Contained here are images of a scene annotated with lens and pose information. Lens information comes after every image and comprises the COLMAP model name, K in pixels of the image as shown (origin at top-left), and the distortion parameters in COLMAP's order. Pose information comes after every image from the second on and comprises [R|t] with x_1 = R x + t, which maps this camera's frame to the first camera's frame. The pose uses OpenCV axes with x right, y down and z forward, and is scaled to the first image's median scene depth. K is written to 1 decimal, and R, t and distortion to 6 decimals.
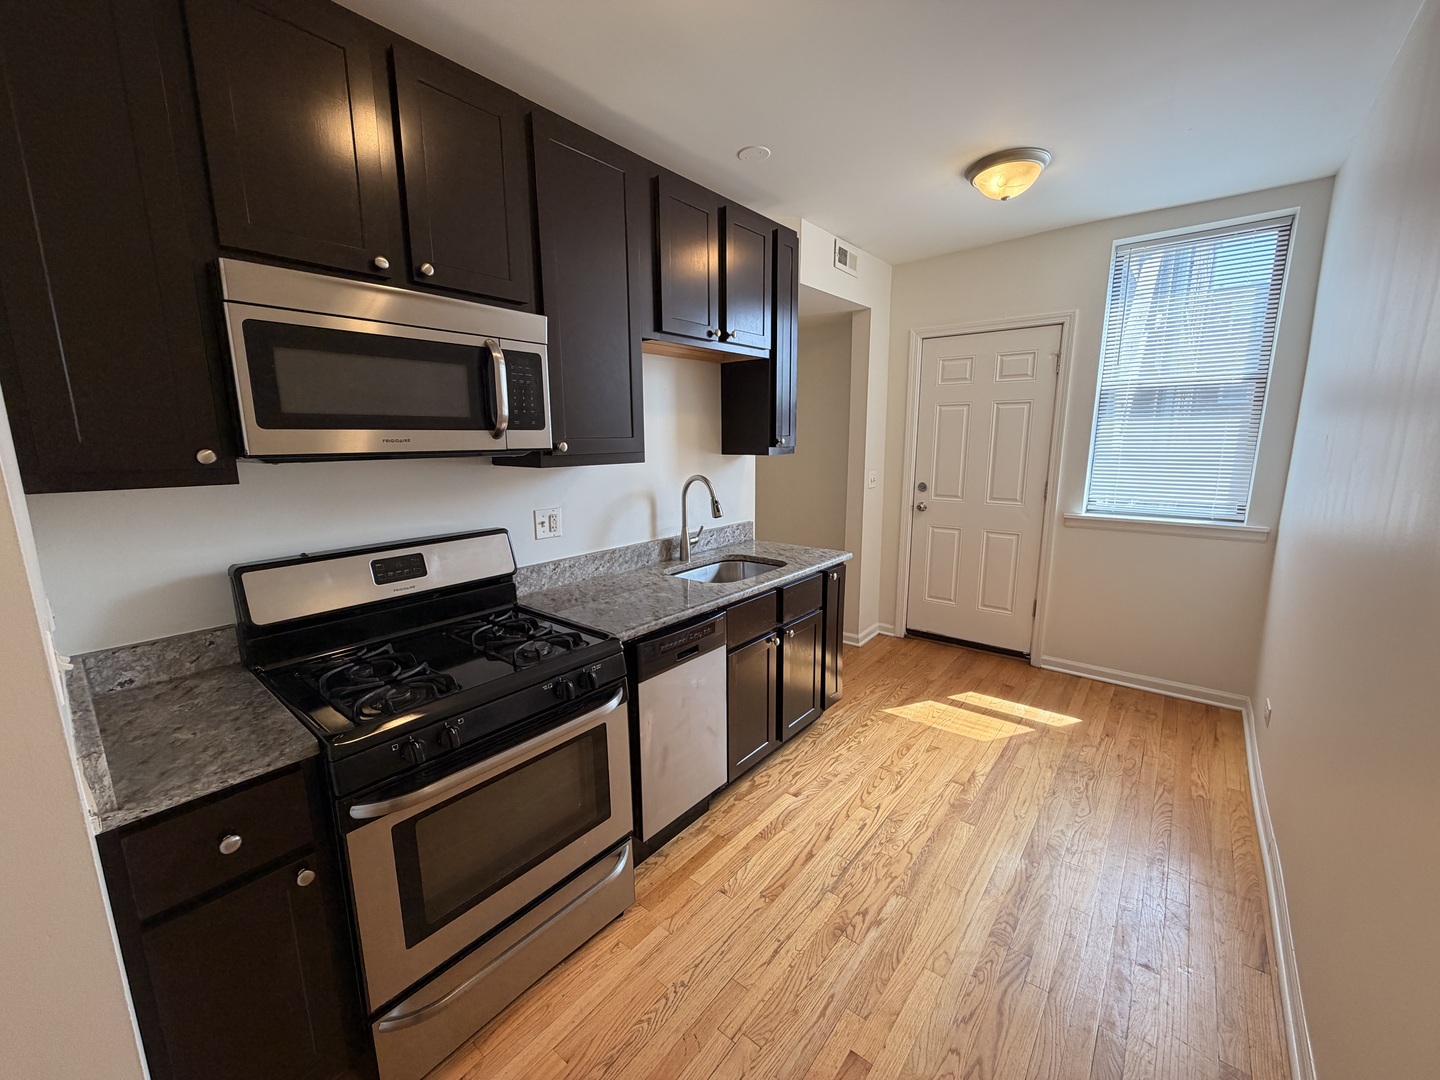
lens RADIAL K [[569.6, 0, 717.2], [0, 569.6, 541.2], [0, 0, 1]] dist [0.000339, -0.000041]
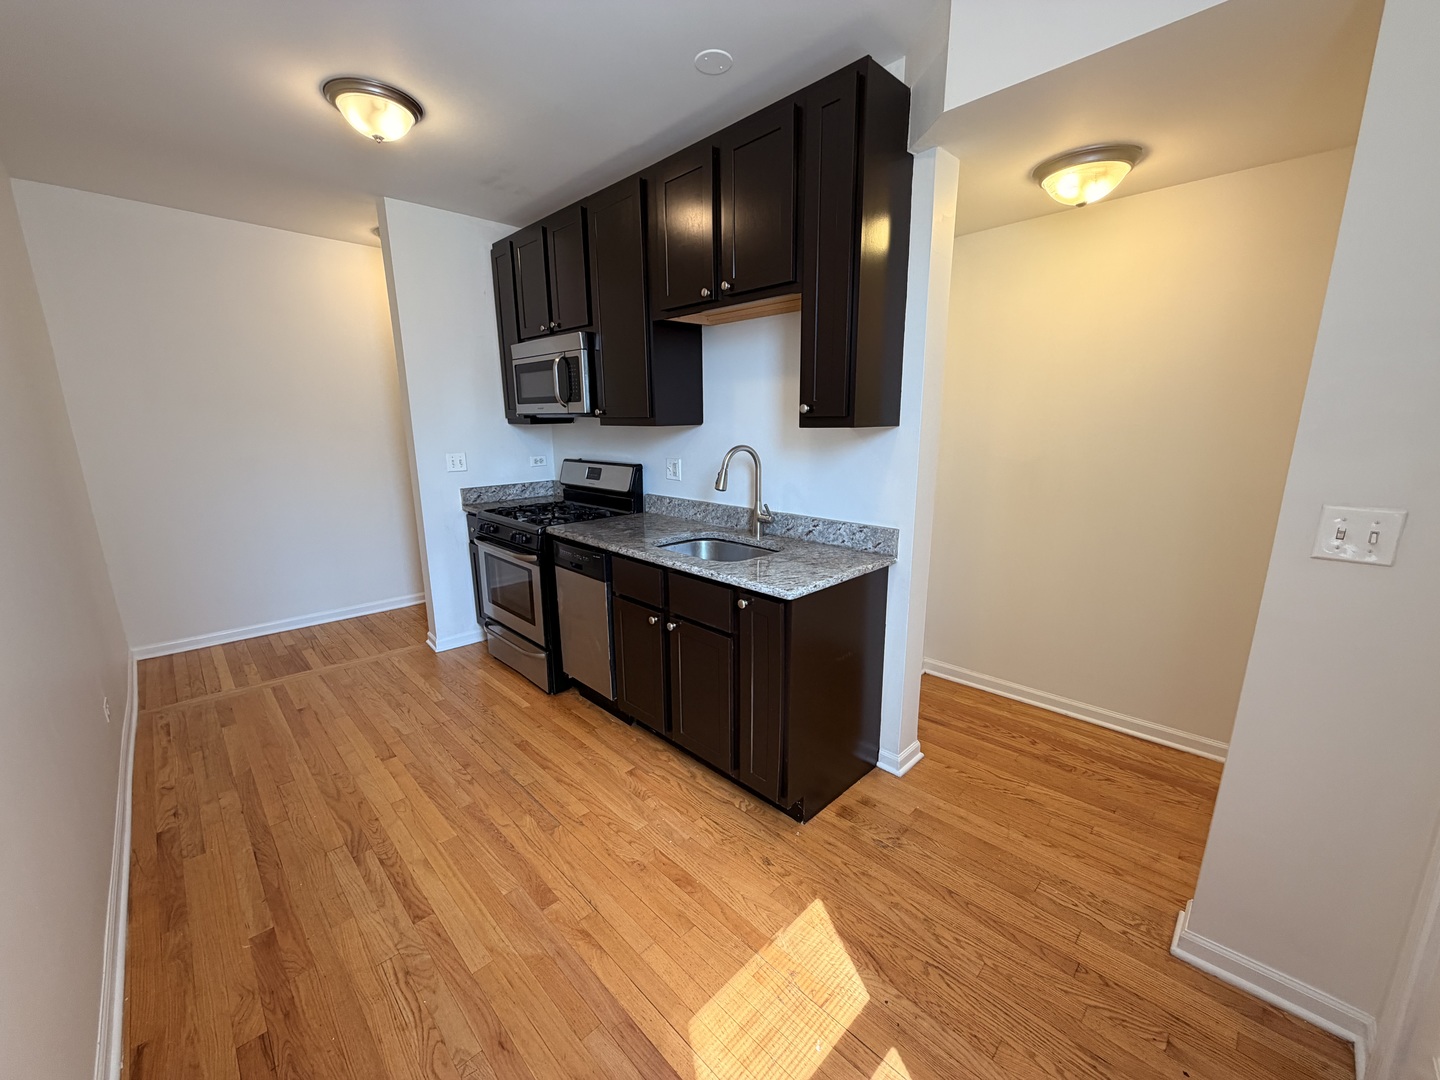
lens RADIAL K [[569.6, 0, 717.2], [0, 569.6, 541.2], [0, 0, 1]] dist [0.000339, -0.000041]
pose [[-0.097677, 0.225946, -0.969230, 1.021721], [-0.170353, 0.955718, 0.239964, -0.204791], [0.980530, 0.188550, -0.054861, 1.168689]]
